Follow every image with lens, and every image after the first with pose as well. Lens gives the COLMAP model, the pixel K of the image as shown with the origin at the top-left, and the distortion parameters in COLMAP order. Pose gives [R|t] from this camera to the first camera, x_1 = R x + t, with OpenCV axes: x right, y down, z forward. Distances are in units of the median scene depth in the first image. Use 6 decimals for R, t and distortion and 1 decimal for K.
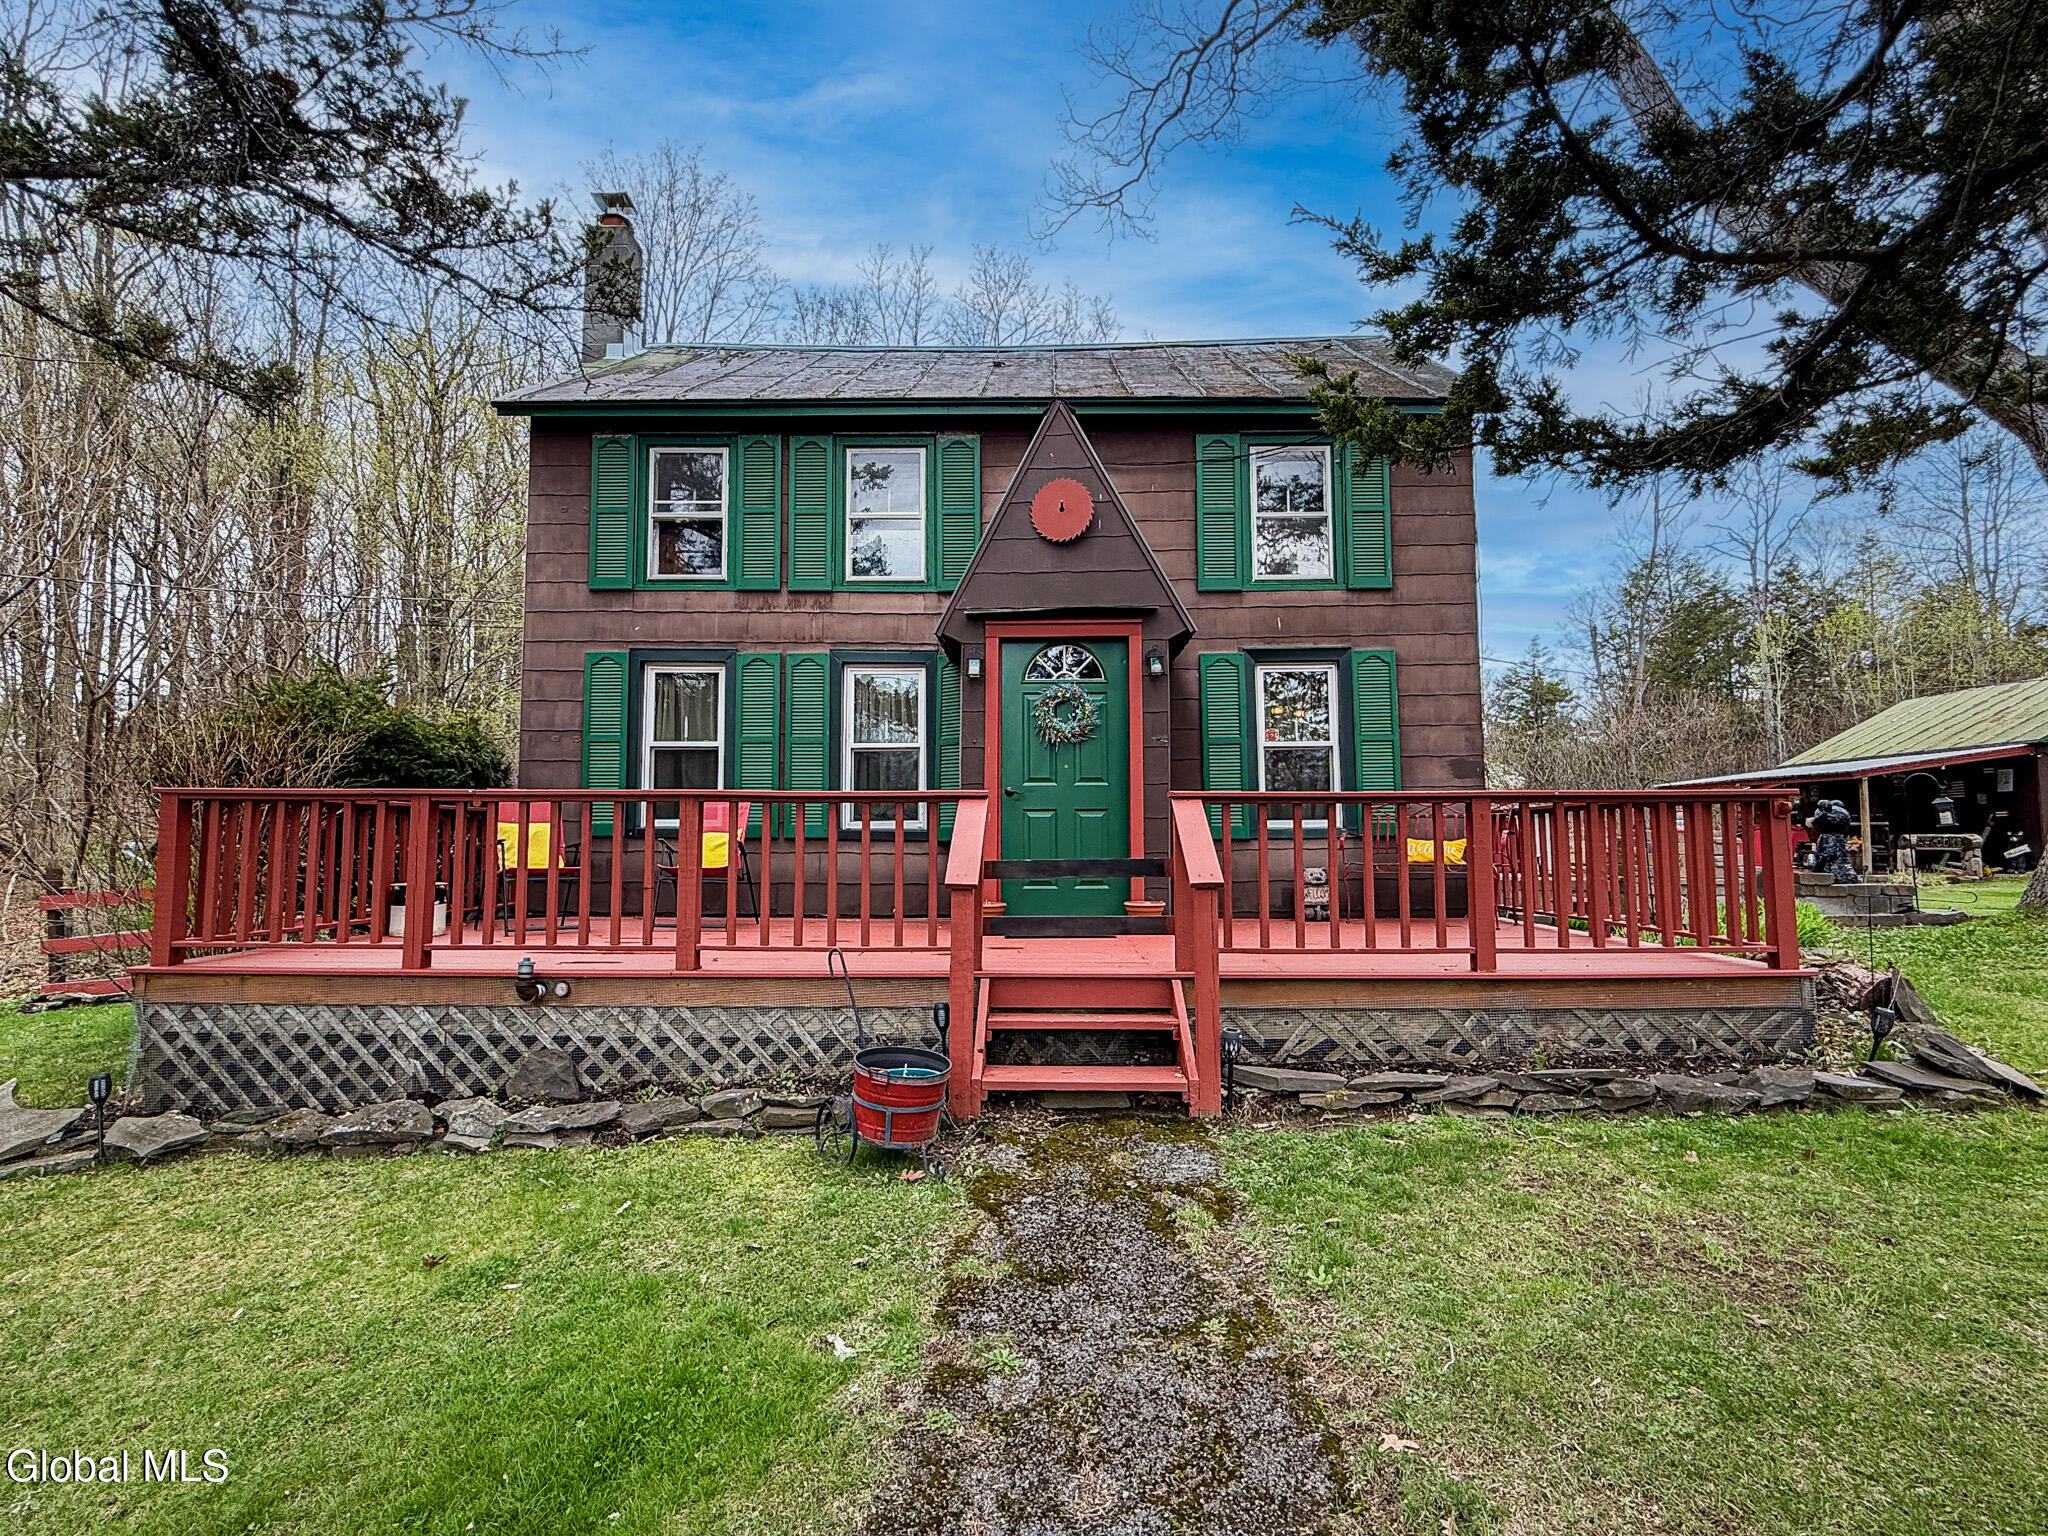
lens RADIAL K [[1018.8, 0, 1024.0], [0, 1018.8, 768.0], [0, 0, 1]] dist [-0.002015, -0.000200]
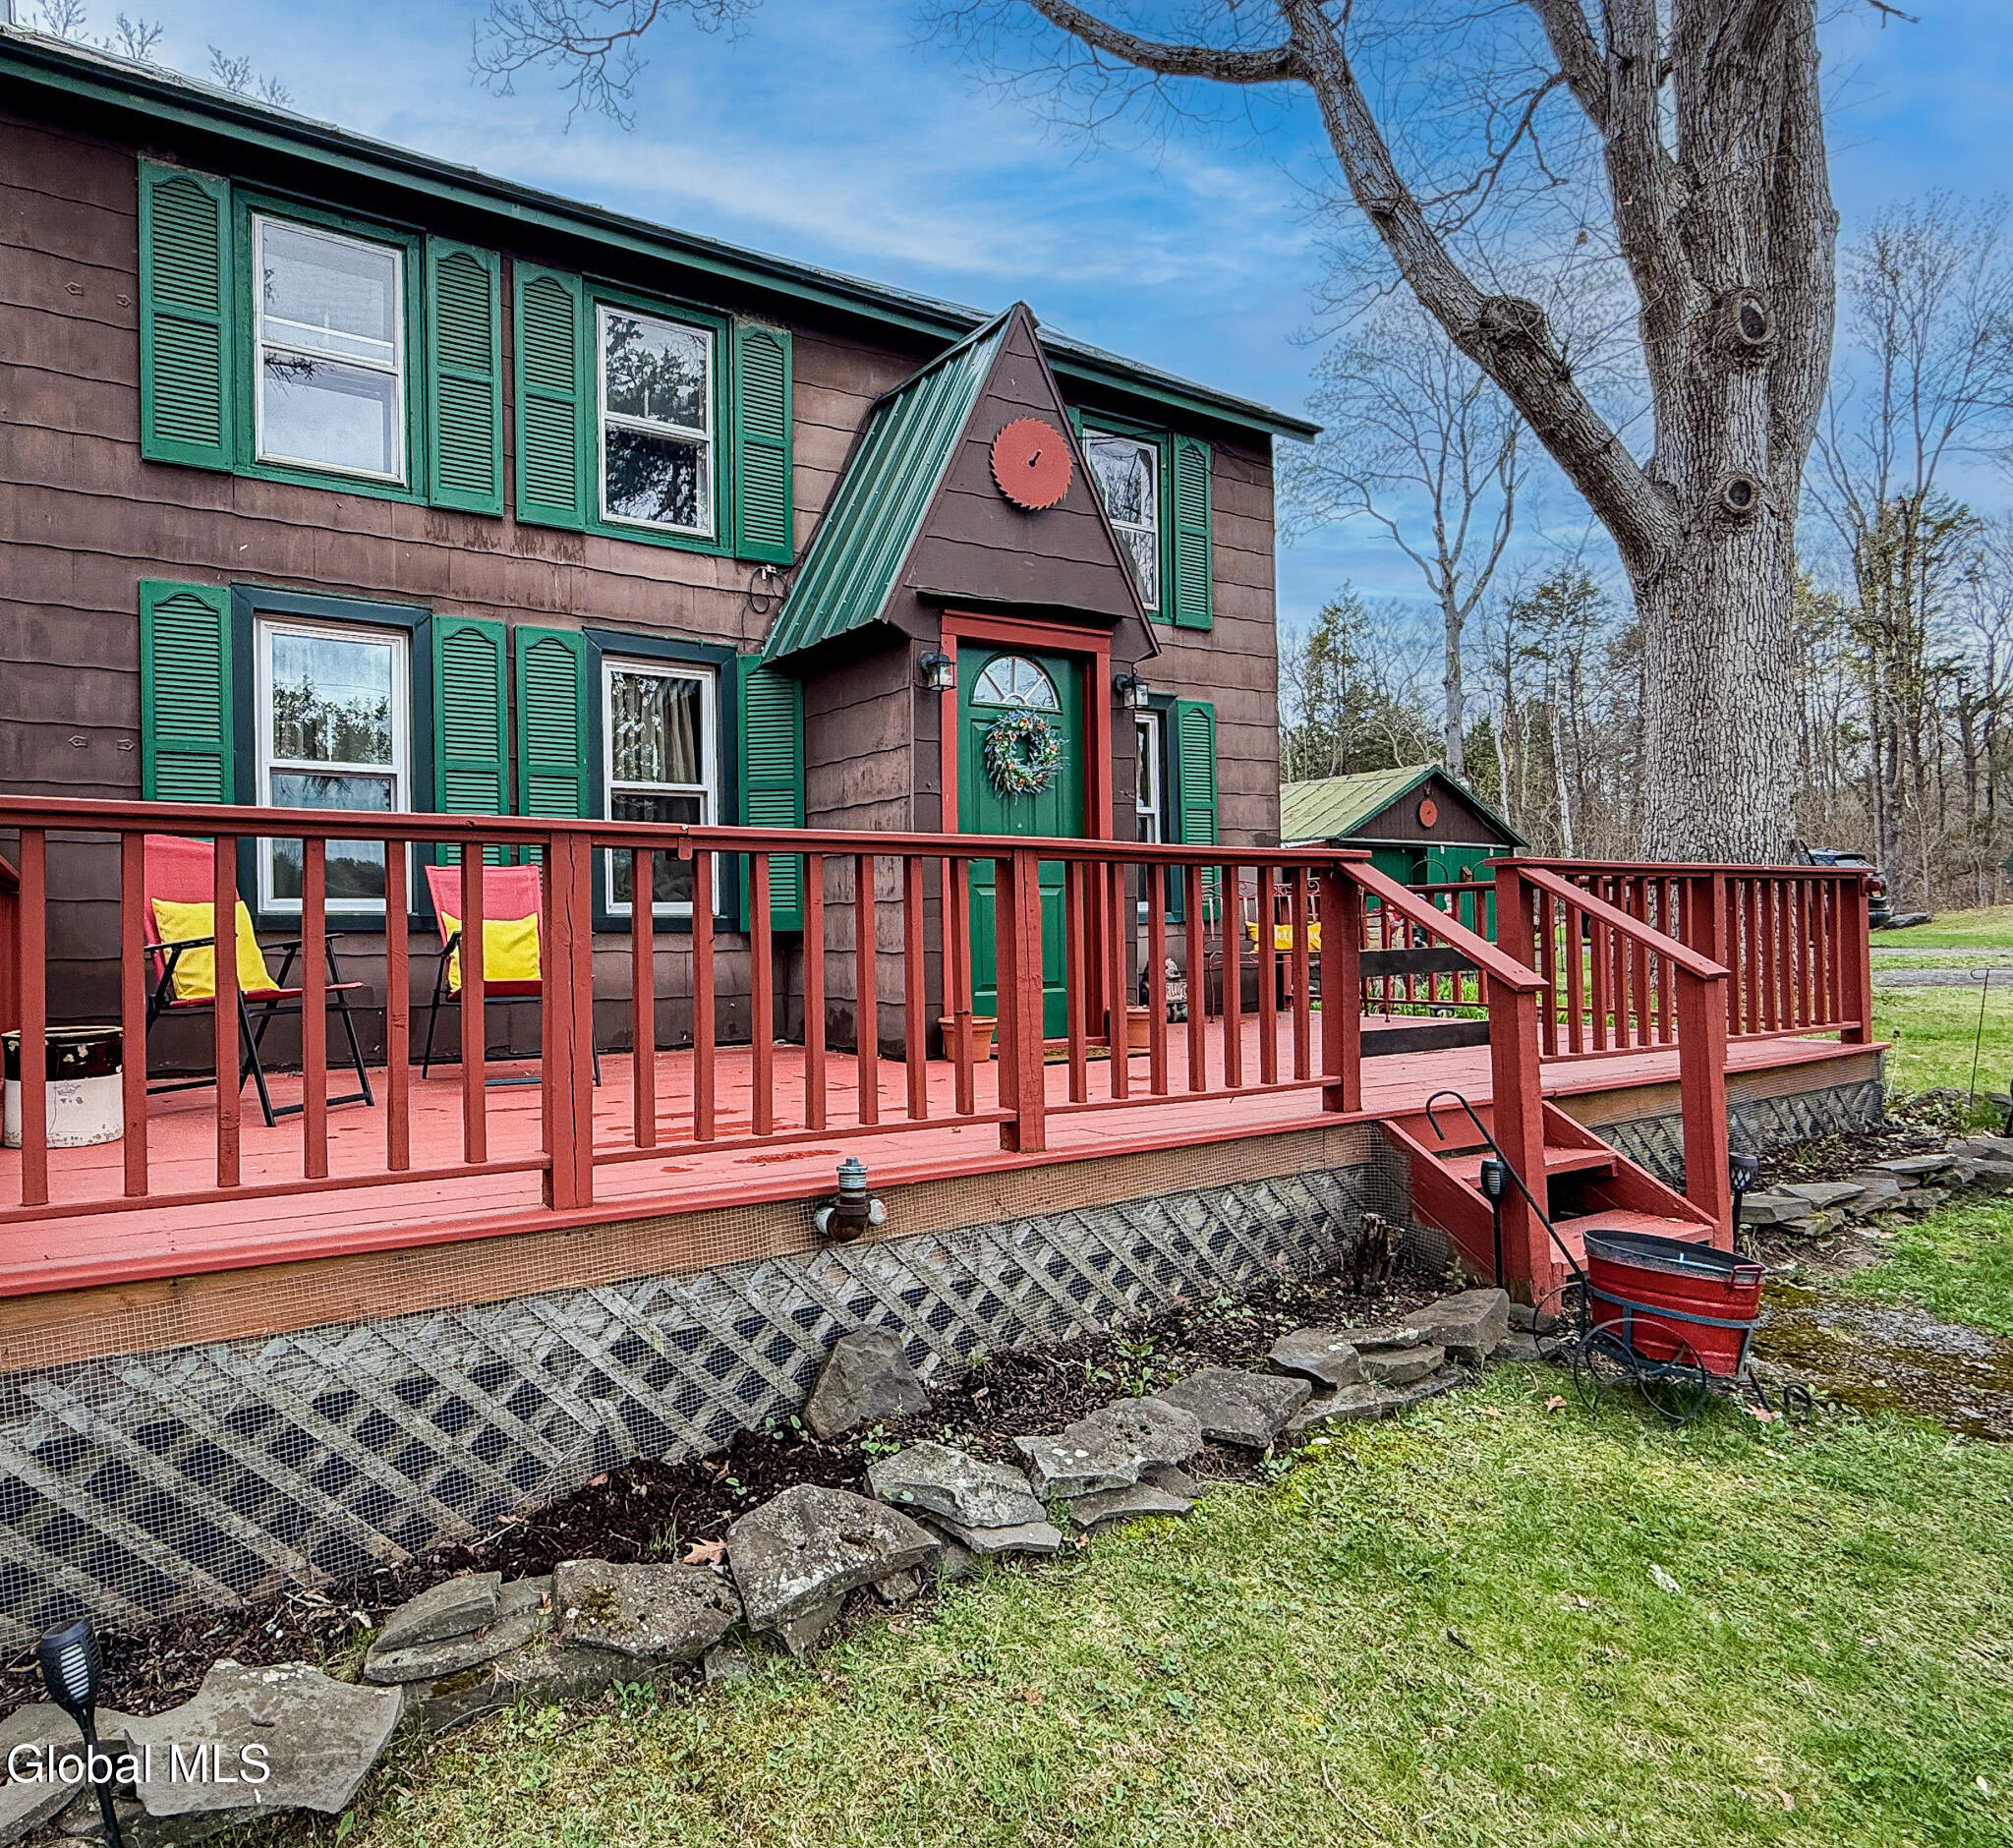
lens RADIAL K [[1223.8, 0, 778.7], [0, 1223.8, 930.7], [0, 0, 1]] dist [-0.001284, -0.000805]
pose [[0.865502, -0.008976, 0.500824, -0.543210], [-0.025138, 0.997801, 0.061325, 0.023729], [-0.500273, -0.065666, 0.863374, 0.327393]]
